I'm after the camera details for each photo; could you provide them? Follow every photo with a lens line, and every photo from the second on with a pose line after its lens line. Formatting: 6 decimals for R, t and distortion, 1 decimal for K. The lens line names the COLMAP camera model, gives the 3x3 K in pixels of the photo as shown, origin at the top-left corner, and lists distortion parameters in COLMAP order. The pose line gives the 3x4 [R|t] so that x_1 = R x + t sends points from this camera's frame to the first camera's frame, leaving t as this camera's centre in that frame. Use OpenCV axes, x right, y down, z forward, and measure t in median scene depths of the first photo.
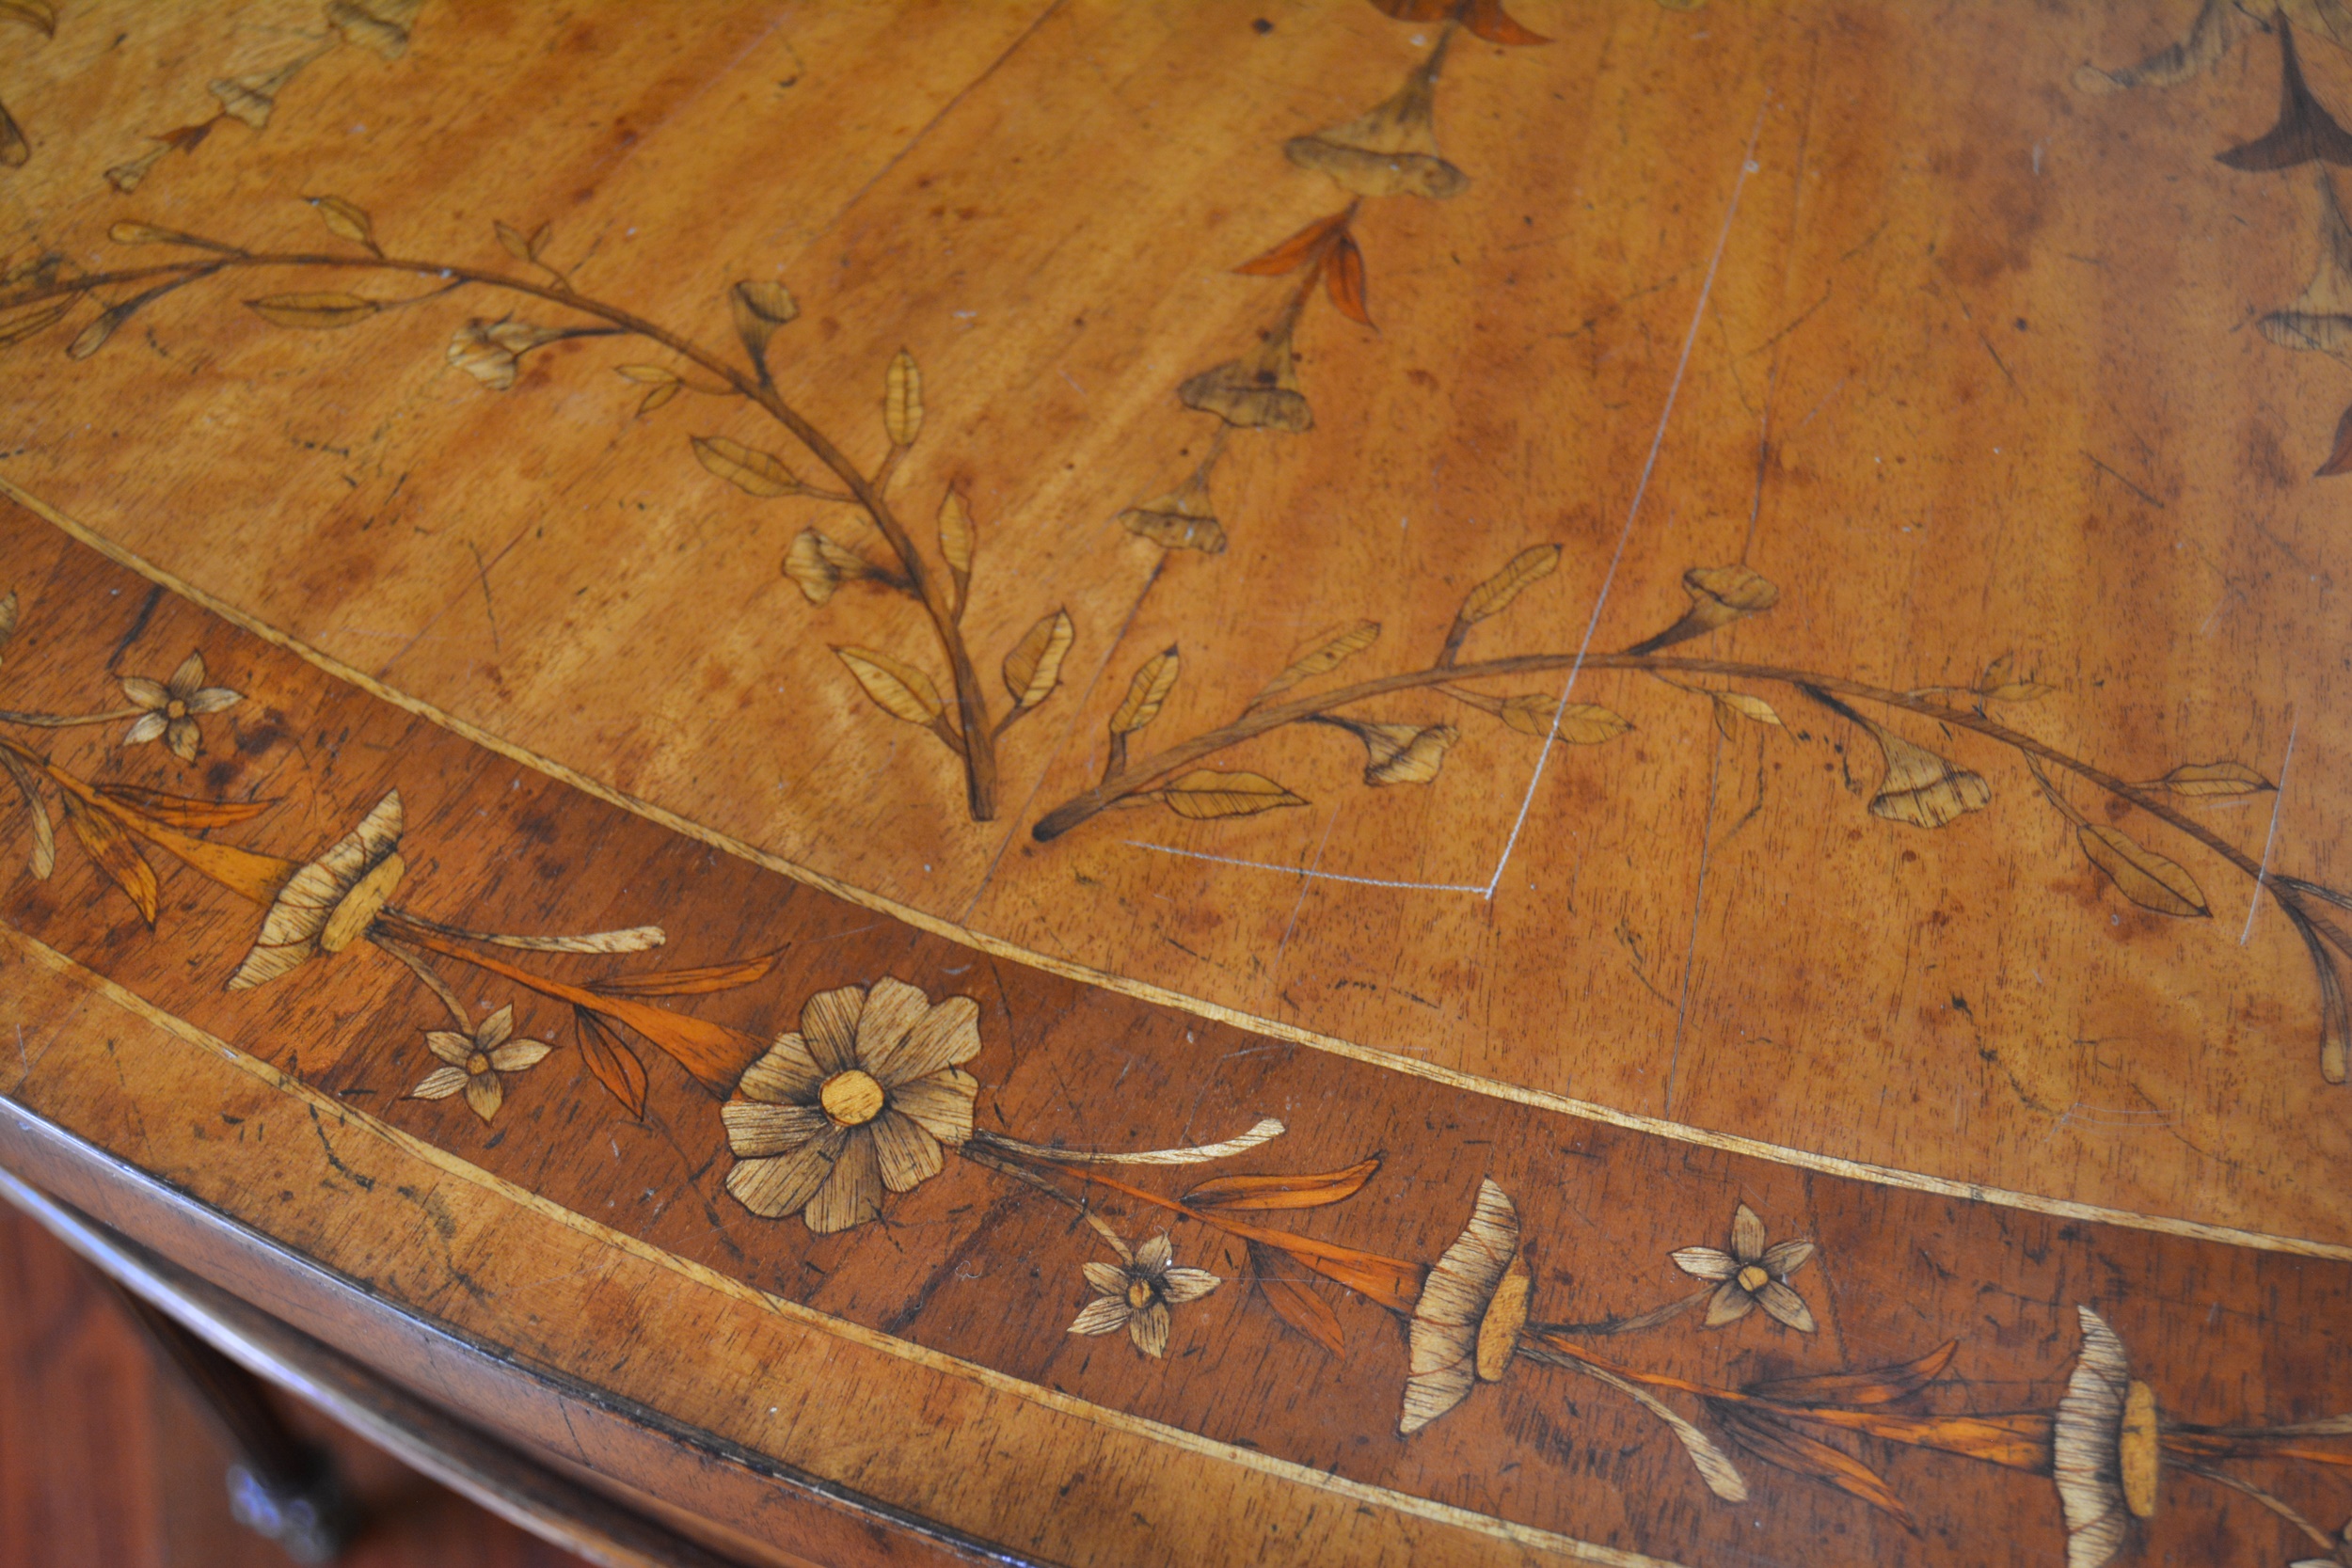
lens RADIAL K [[3248.6, 0, 1167.3], [0, 3248.6, 774.8], [0, 0, 1]] dist [-0.056573, 0.000000]
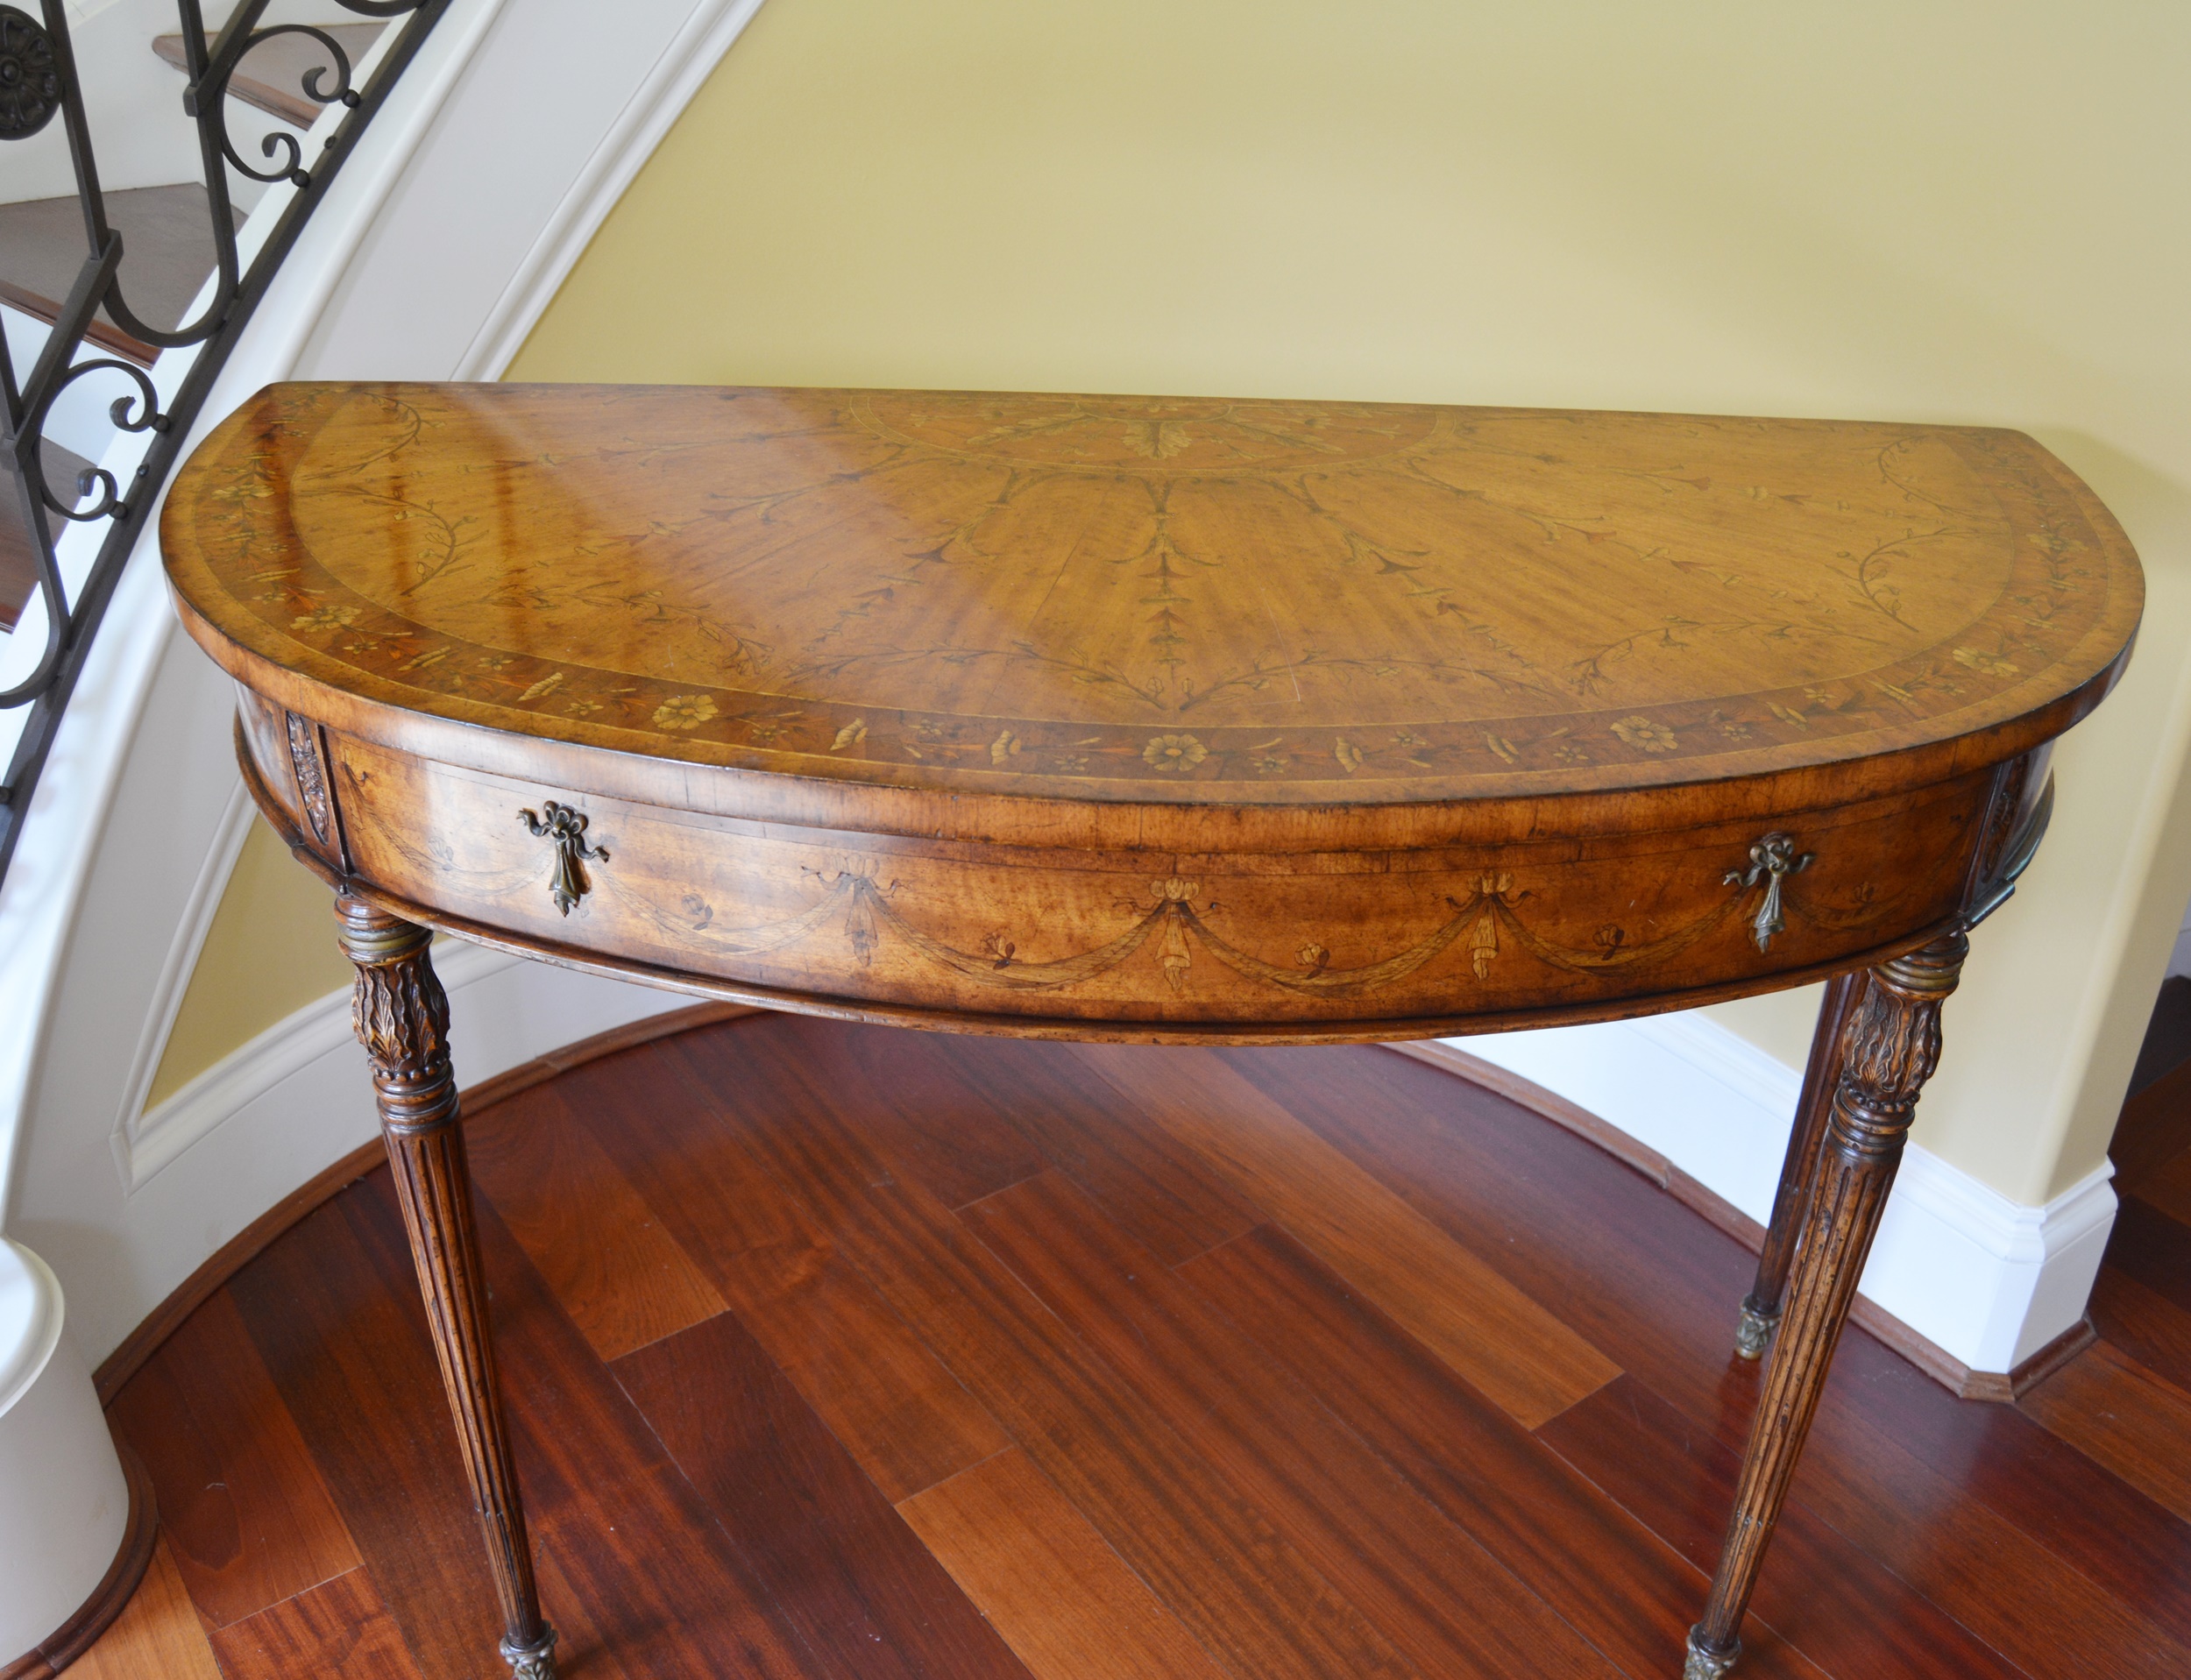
lens RADIAL K [[1988.0, 0, 1124.0], [0, 1988.0, 839.6], [0, 0, 1]] dist [-0.105994, 0.045507]
pose [[0.913715, -0.140136, 0.381427, -0.957924], [0.285605, 0.889174, -0.357491, 0.916031], [-0.289057, 0.435583, 0.852475, -0.813810]]
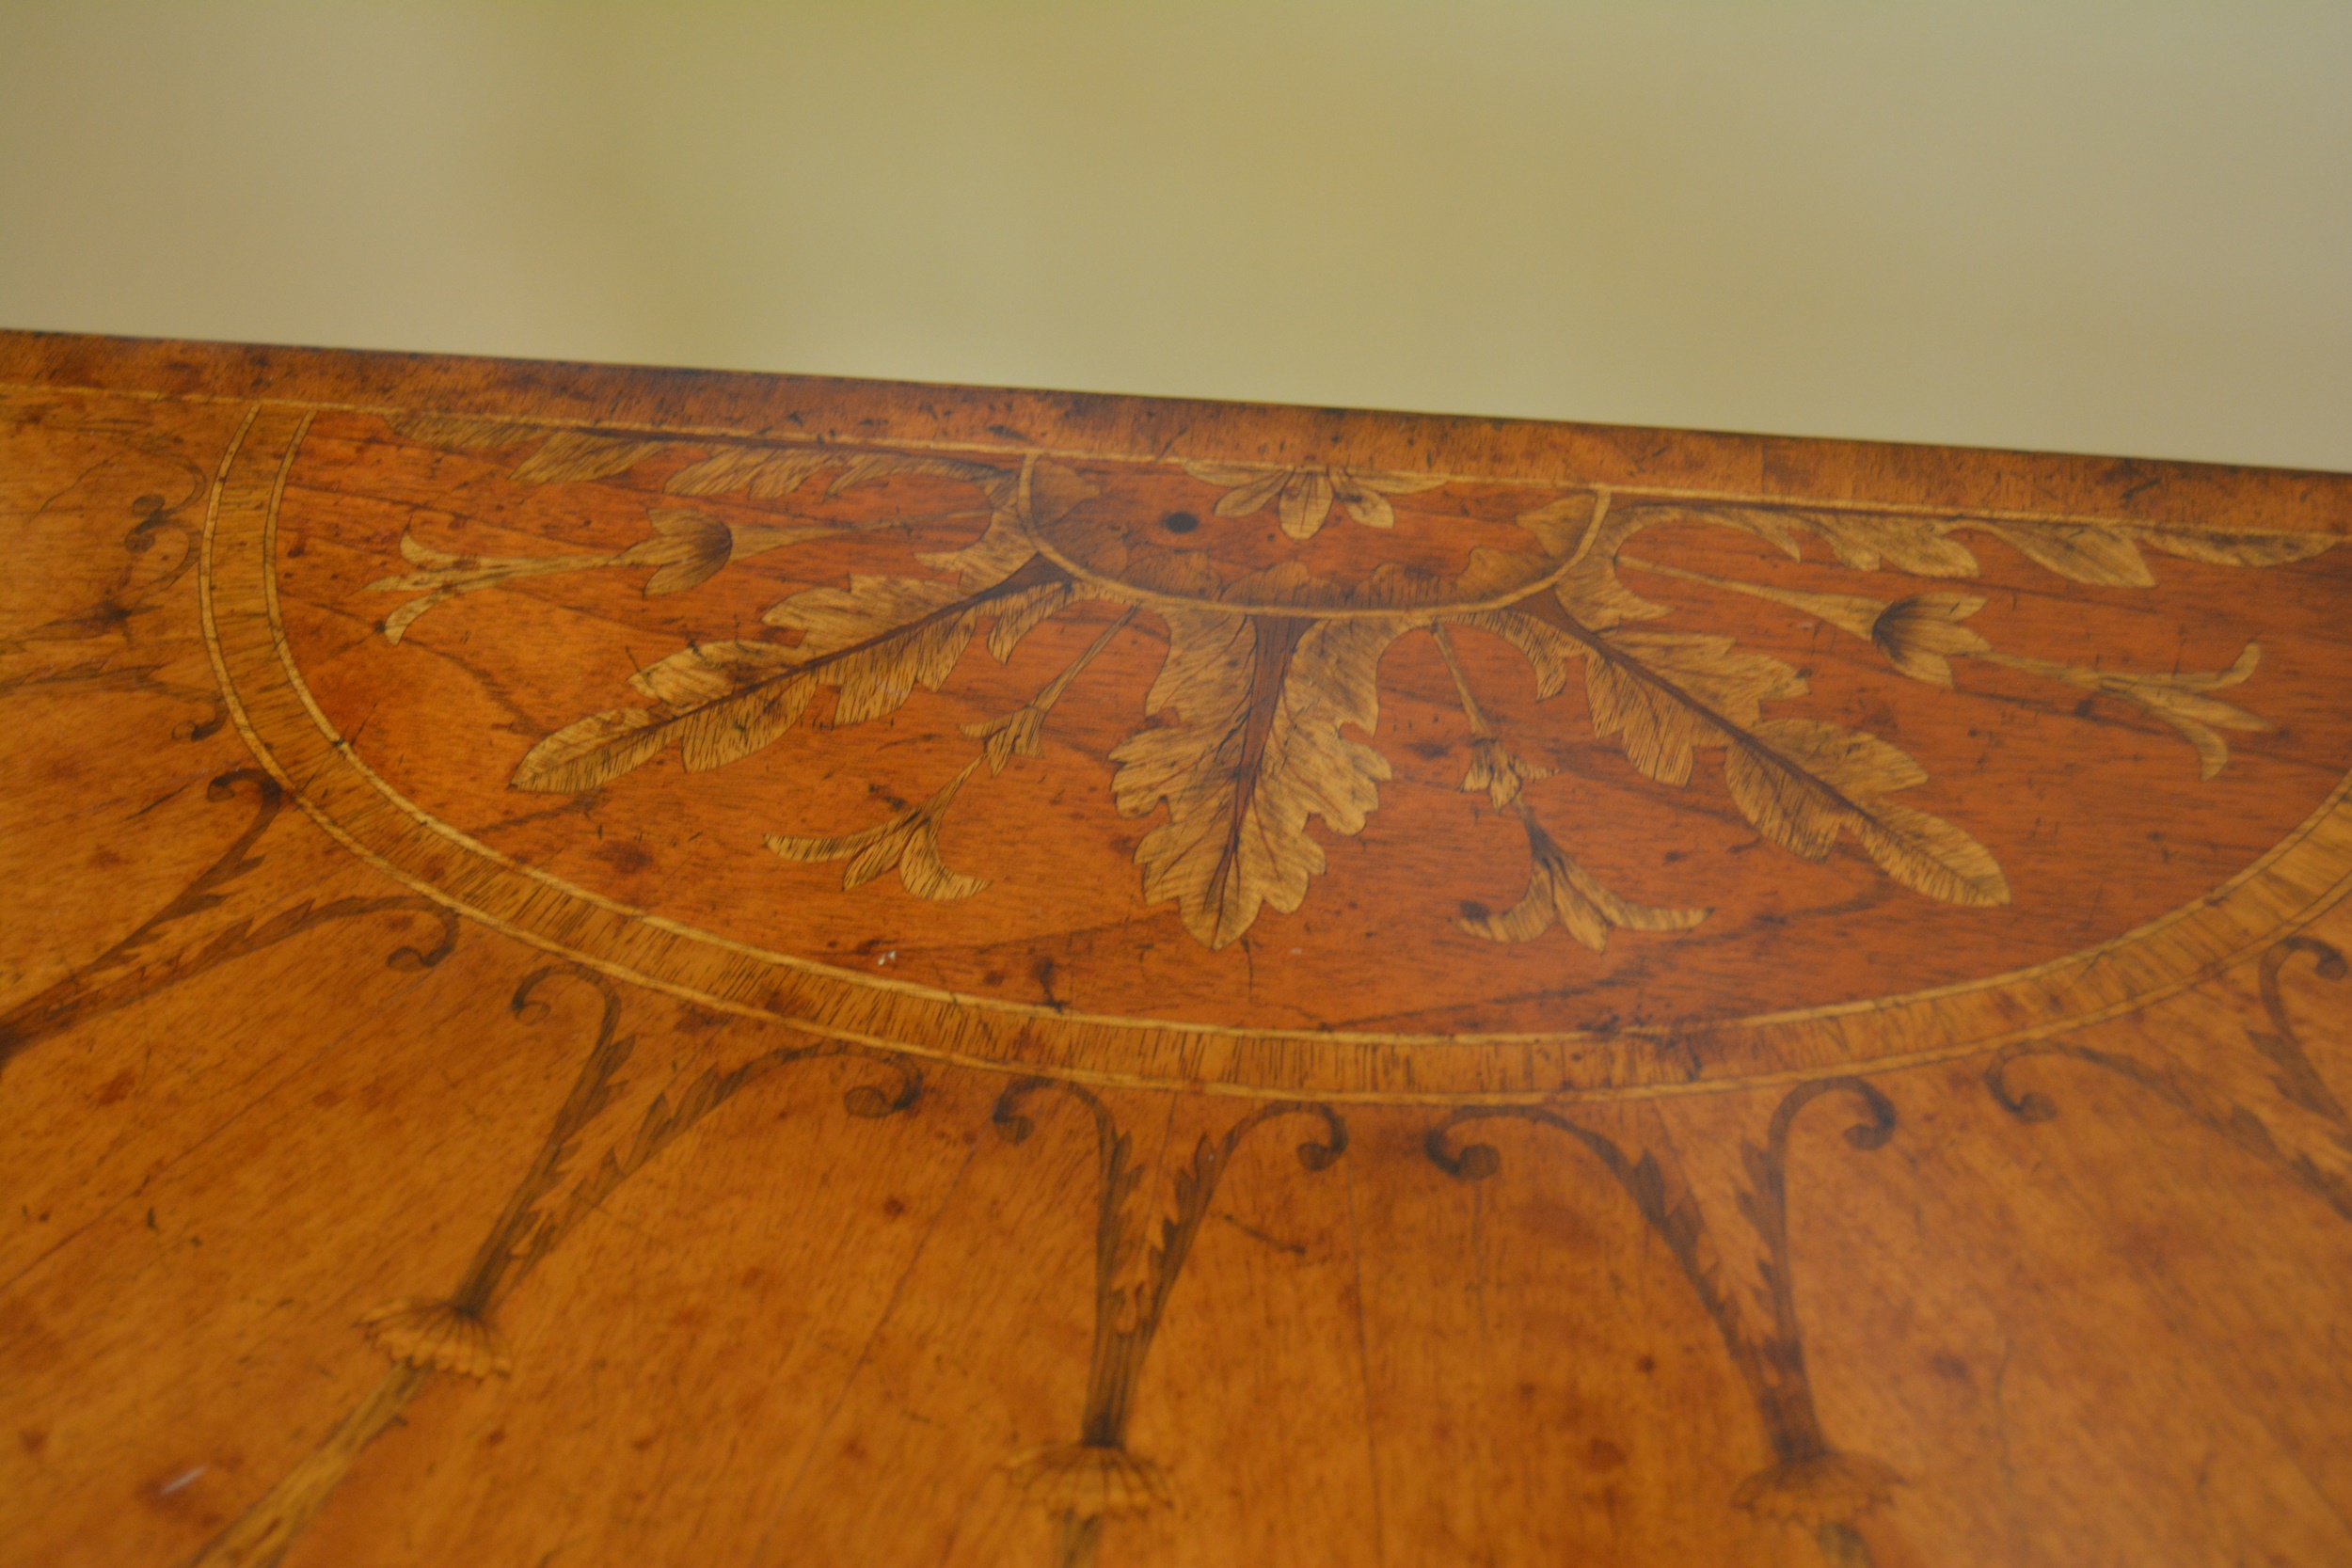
lens RADIAL K [[3248.6, 0, 1192.8], [0, 3248.6, 796.0], [0, 0, 1]] dist [-0.056573, 0.000000]
pose [[0.970331, -0.174766, 0.167075, 0.091415], [0.202910, 0.964385, -0.169672, -0.472820], [-0.131471, 0.198539, 0.971235, 0.263328]]
